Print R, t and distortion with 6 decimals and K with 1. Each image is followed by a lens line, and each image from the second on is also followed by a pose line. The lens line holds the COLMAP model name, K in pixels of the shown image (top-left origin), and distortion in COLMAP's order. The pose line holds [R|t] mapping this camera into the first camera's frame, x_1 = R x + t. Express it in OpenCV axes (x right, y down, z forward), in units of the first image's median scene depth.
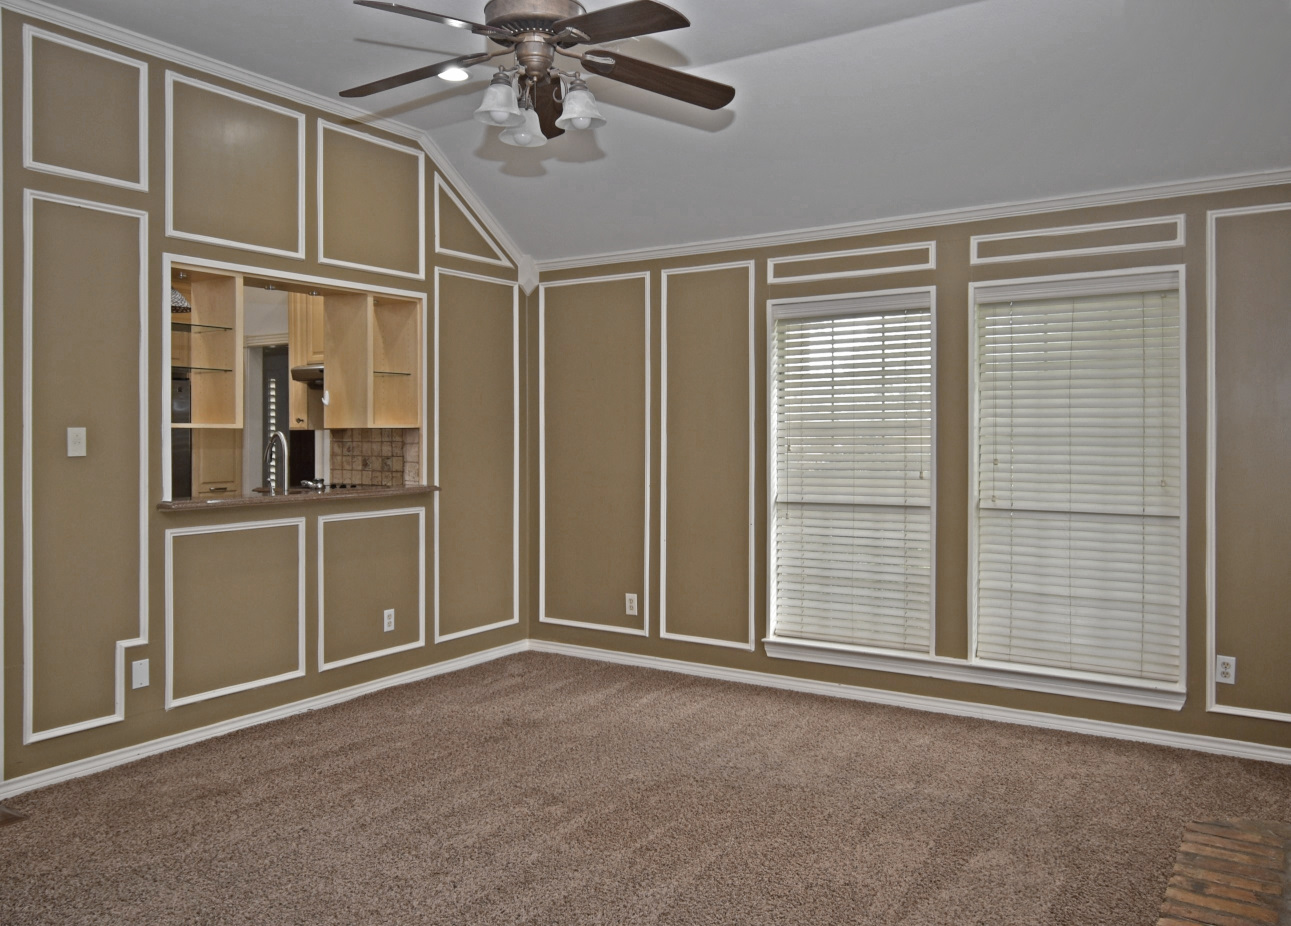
lens RADIAL K [[996.9, 0, 642.2], [0, 996.9, 438.1], [0, 0, 1]] dist [-0.000233, -0.002938]
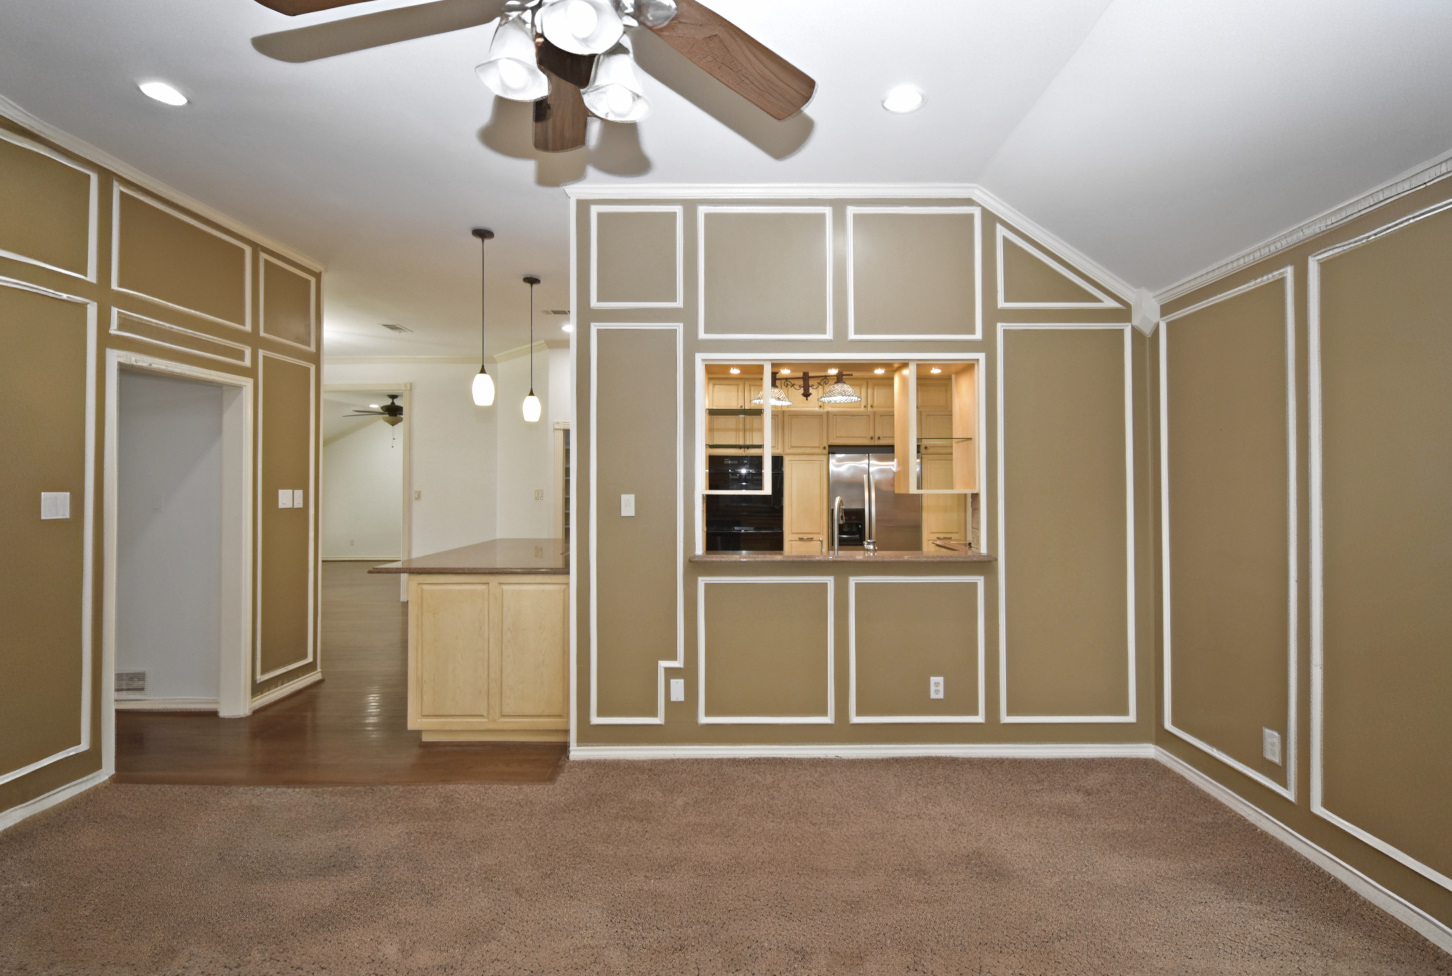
lens RADIAL K [[663.4, 0, 754.5], [0, 663.4, 484.3], [0, 0, 1]] dist [0.002405, 0.000090]
pose [[0.554385, -0.007545, -0.832226, 0.195224], [-0.004957, 0.999911, -0.012367, -0.010446], [0.832246, 0.010982, 0.554298, 0.478327]]
